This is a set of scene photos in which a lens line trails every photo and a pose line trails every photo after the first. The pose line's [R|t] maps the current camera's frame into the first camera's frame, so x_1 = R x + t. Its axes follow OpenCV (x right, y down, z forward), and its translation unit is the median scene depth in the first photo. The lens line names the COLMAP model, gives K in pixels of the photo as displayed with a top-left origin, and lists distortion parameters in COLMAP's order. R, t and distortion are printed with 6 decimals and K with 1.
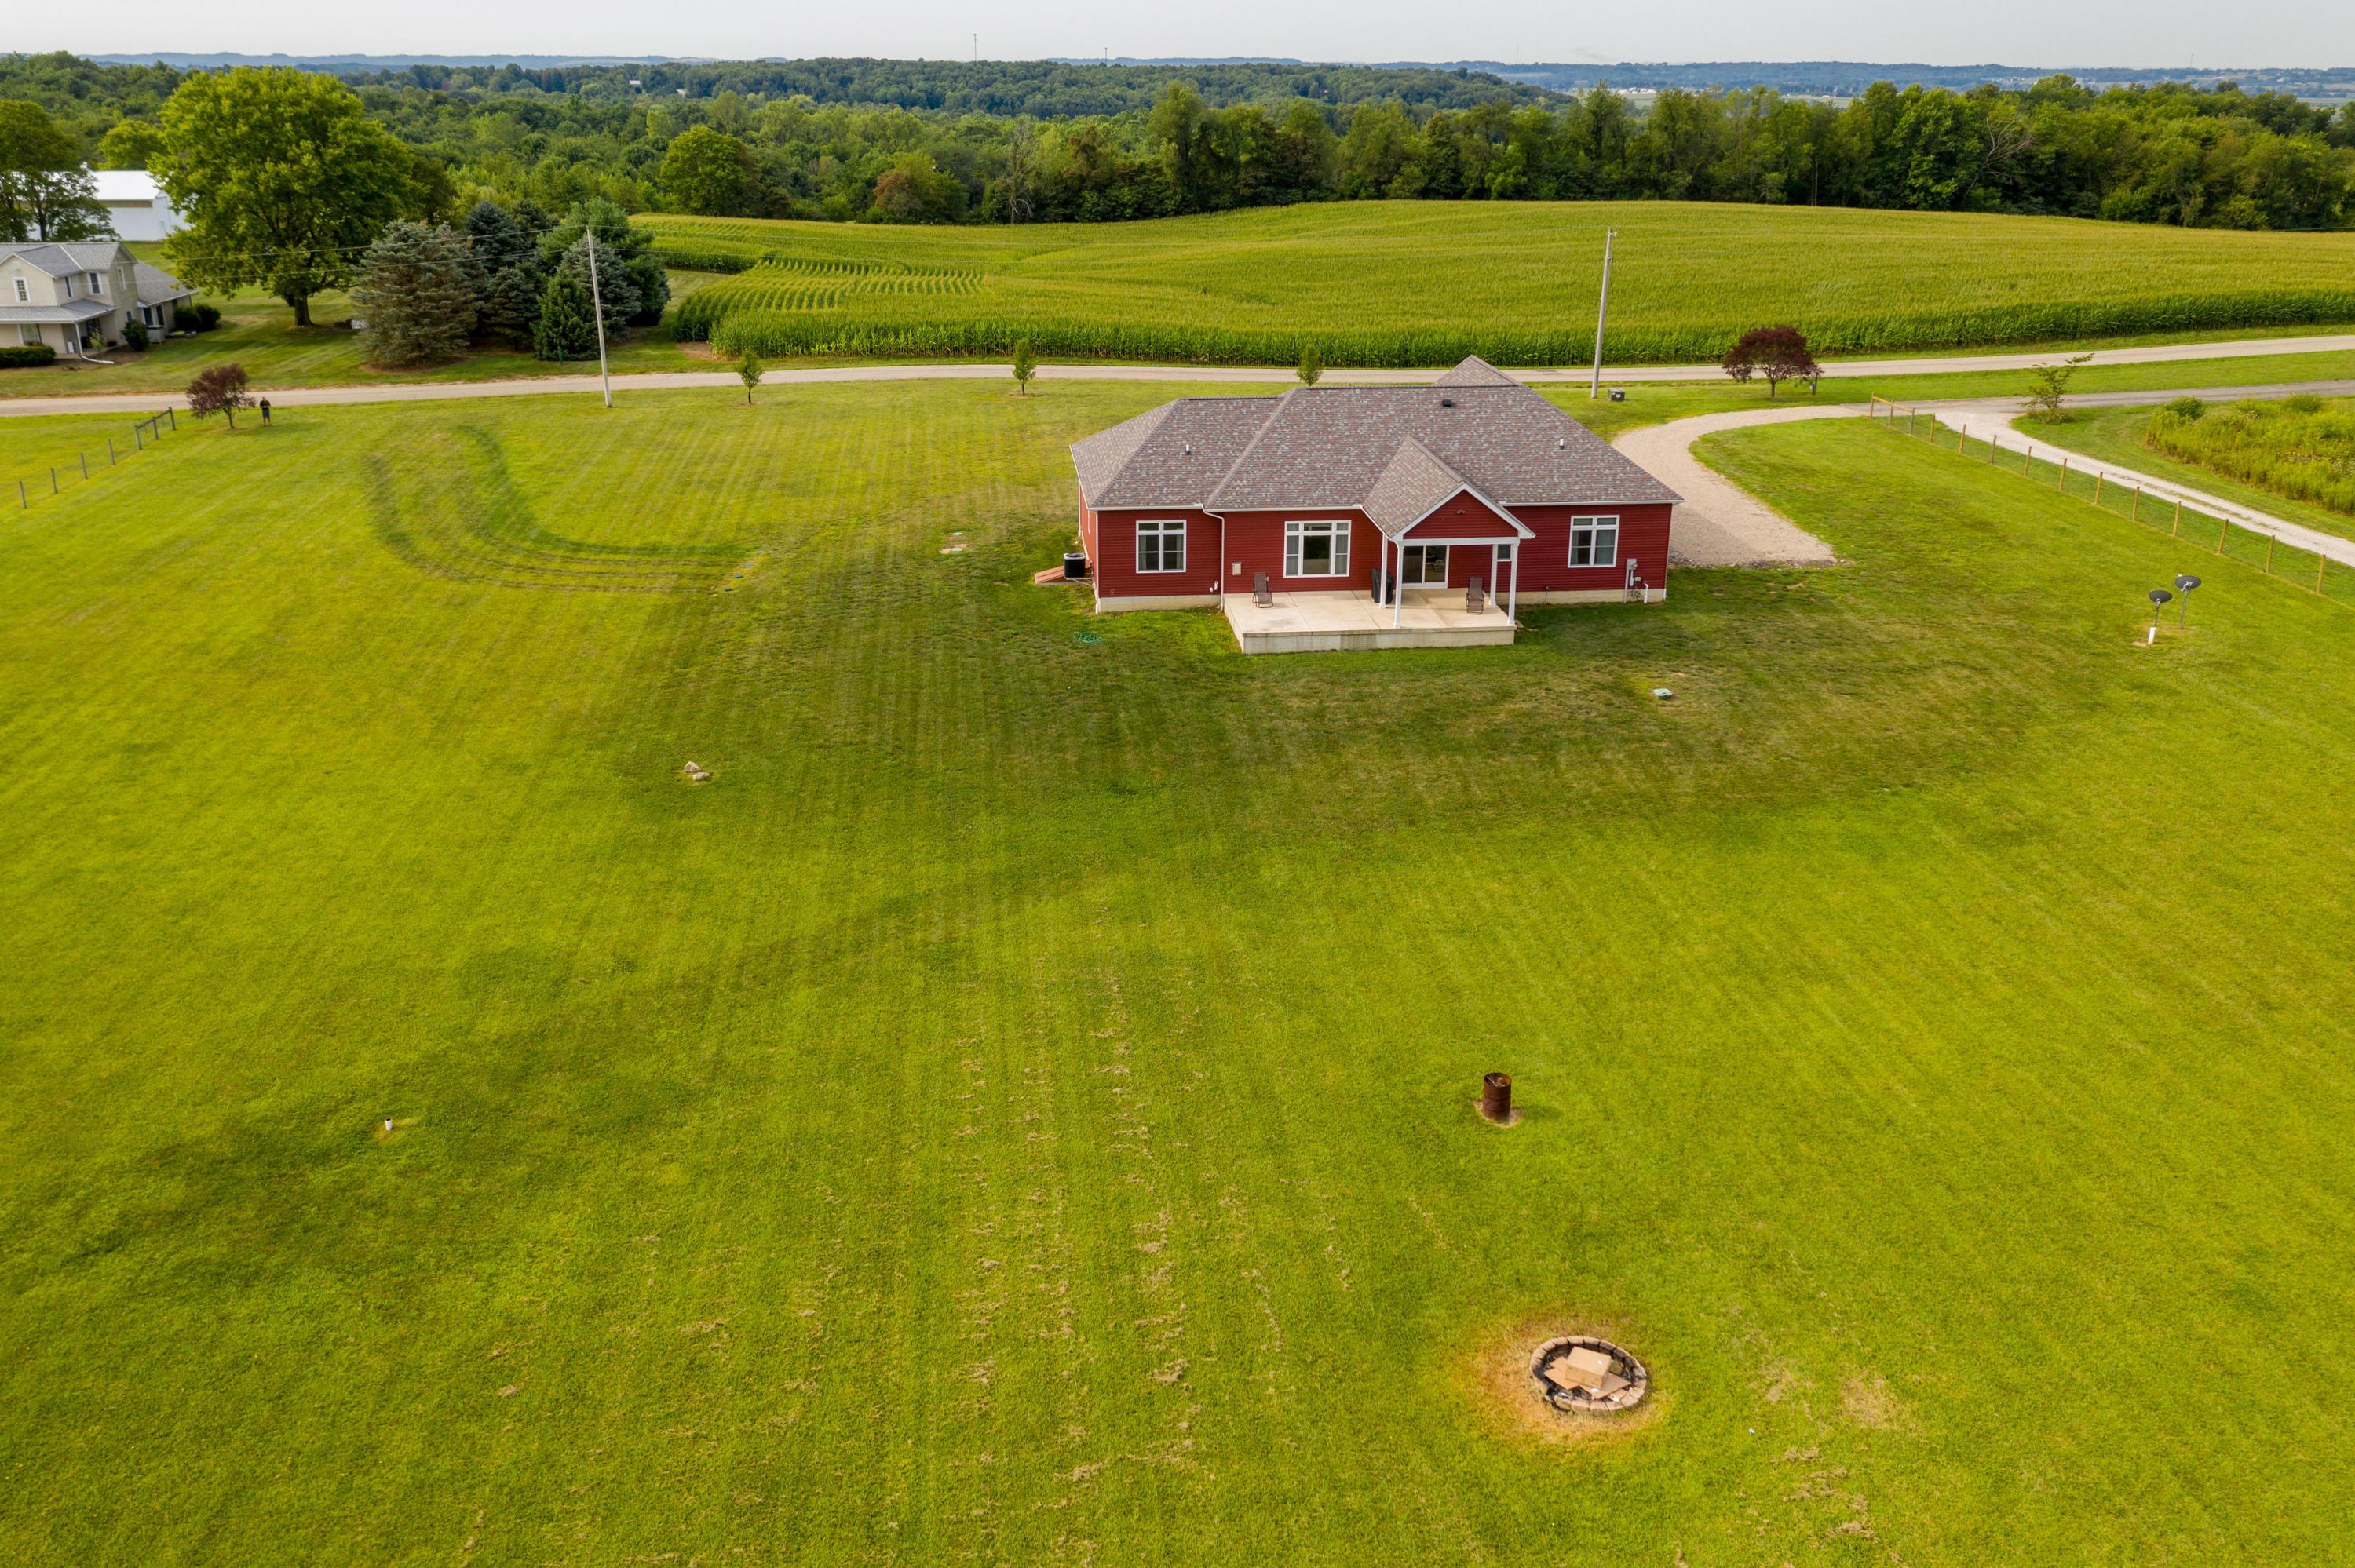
lens RADIAL K [[1897.9, 0, 1159.6], [0, 1897.9, 694.2], [0, 0, 1]] dist [0.002468, 0.010153]
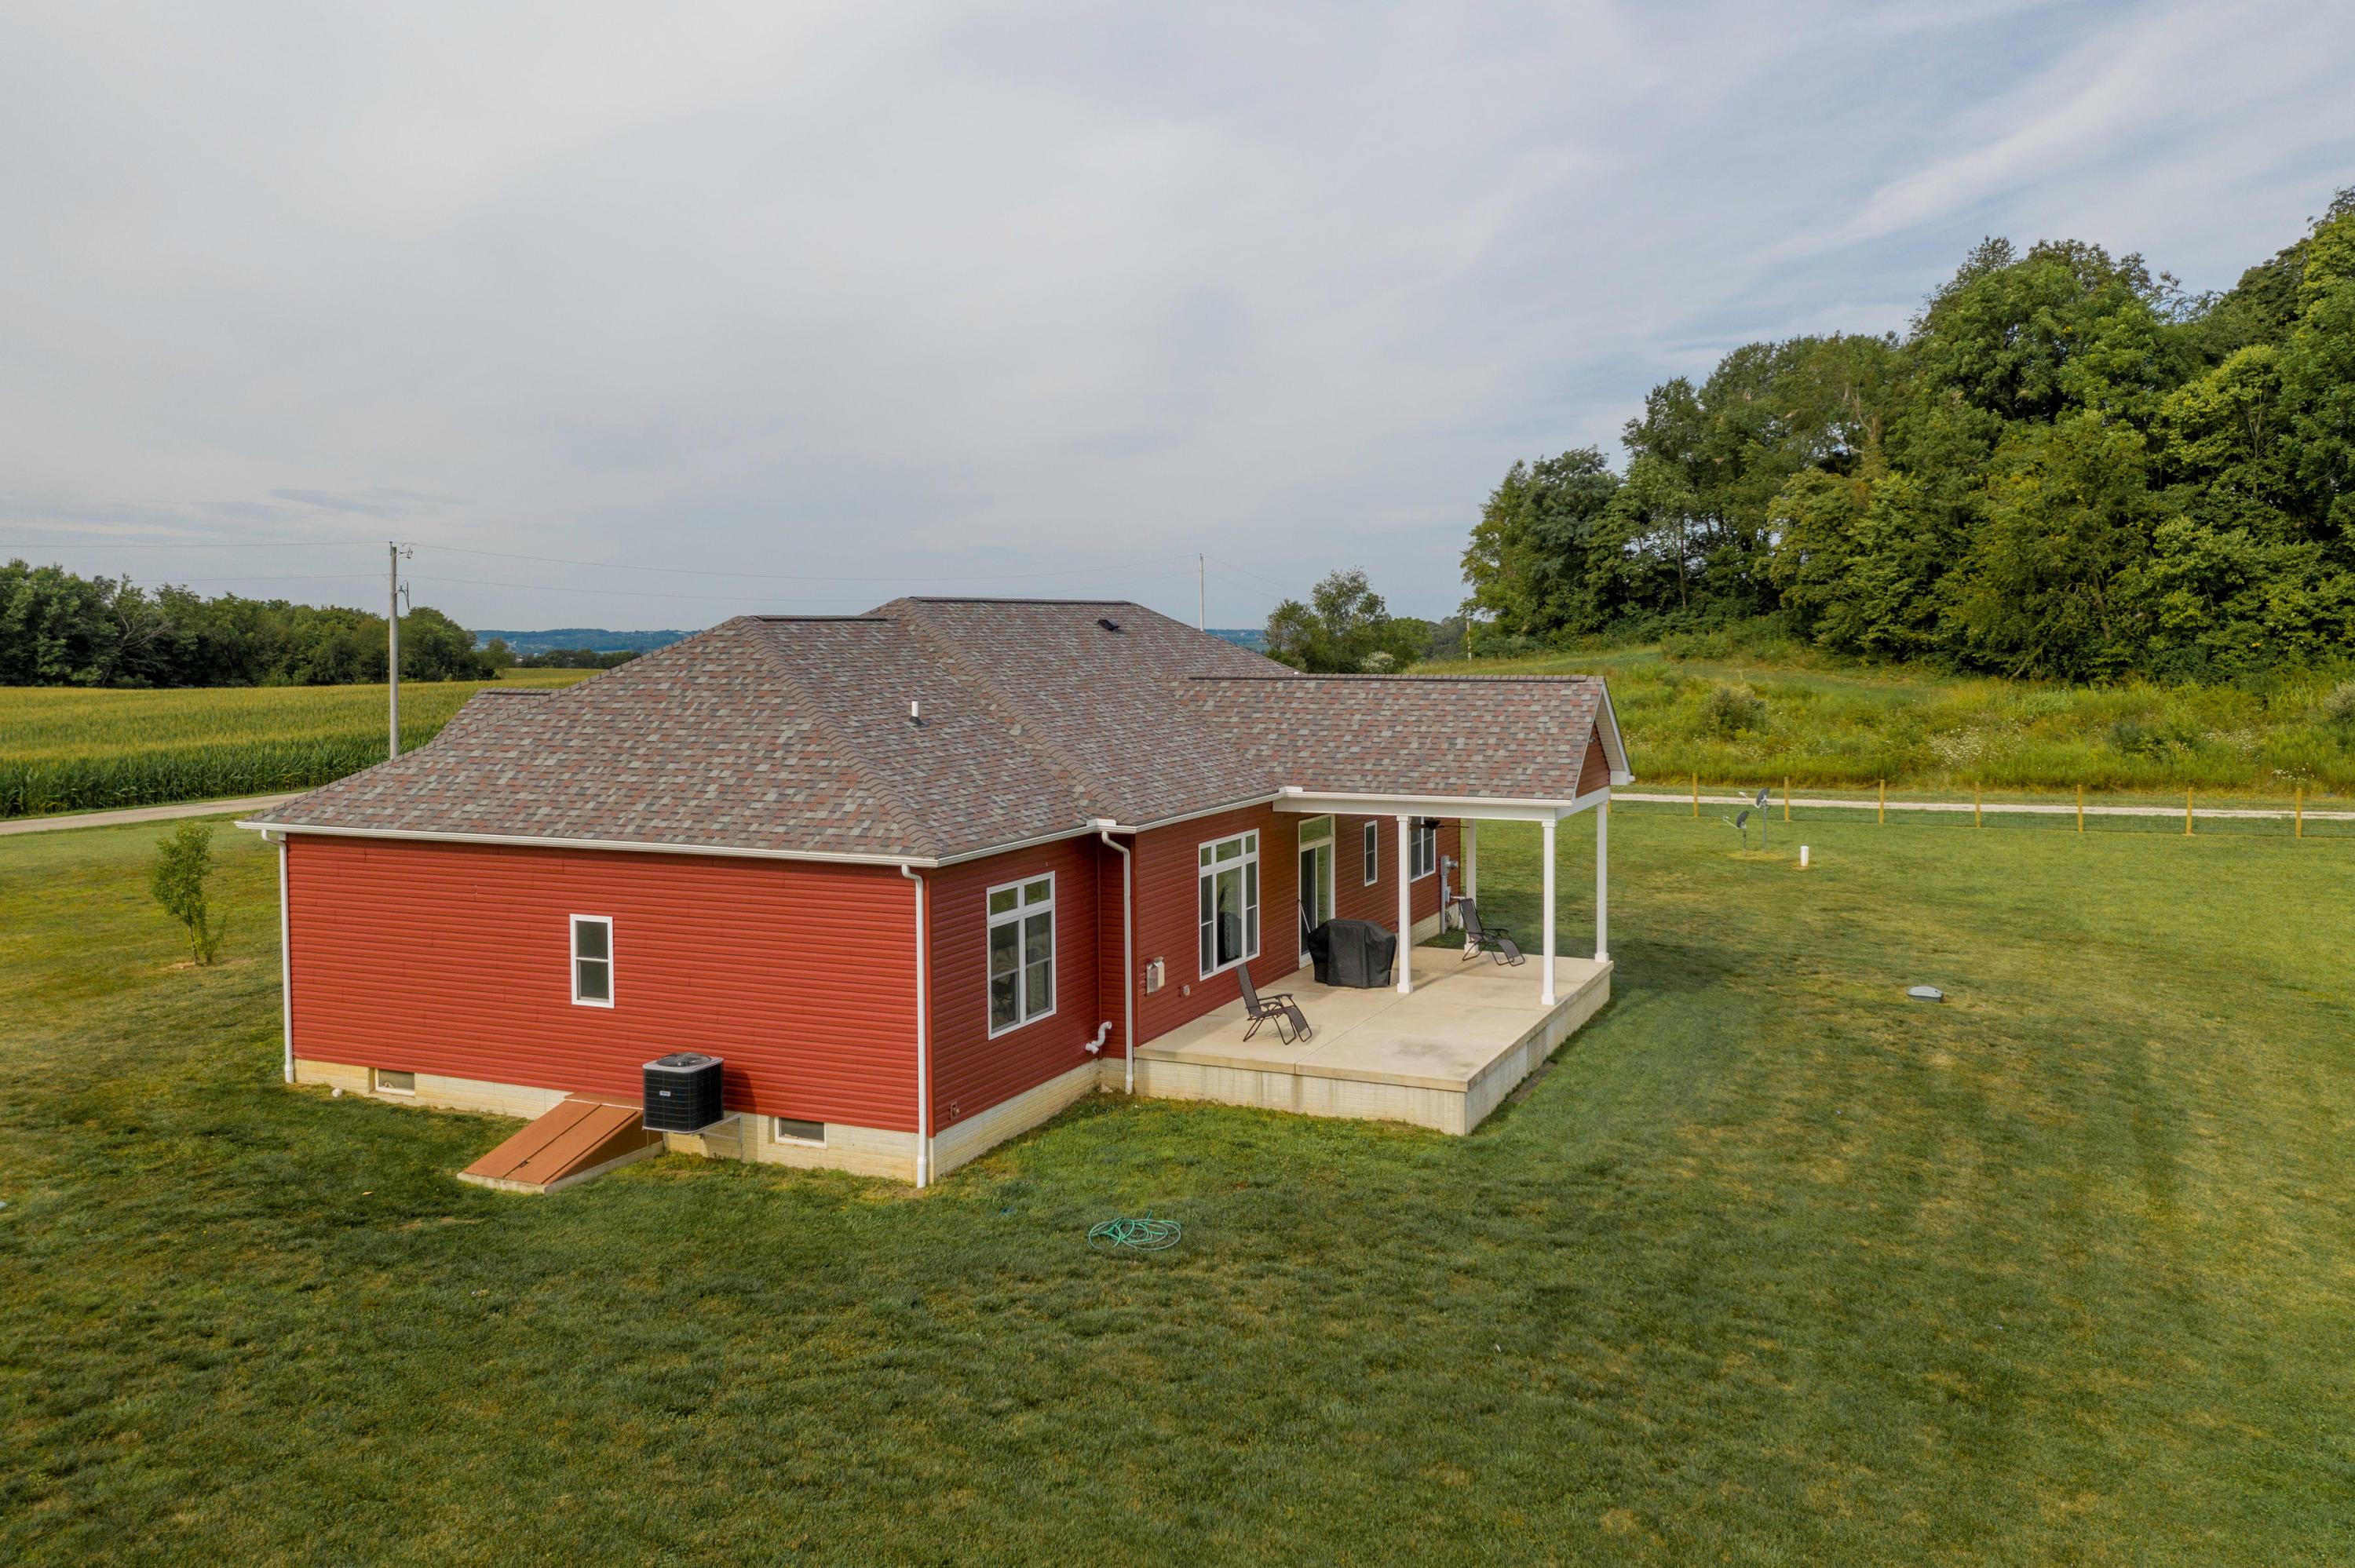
lens RADIAL K [[1869.9, 0, 1205.6], [0, 1869.9, 761.0], [0, 0, 1]] dist [0.001751, 0.009191]
pose [[0.488276, -0.067908, 0.870043, -0.211925], [0.284210, 0.954990, -0.084963, -0.053093], [-0.825113, 0.288761, 0.485598, 0.576245]]
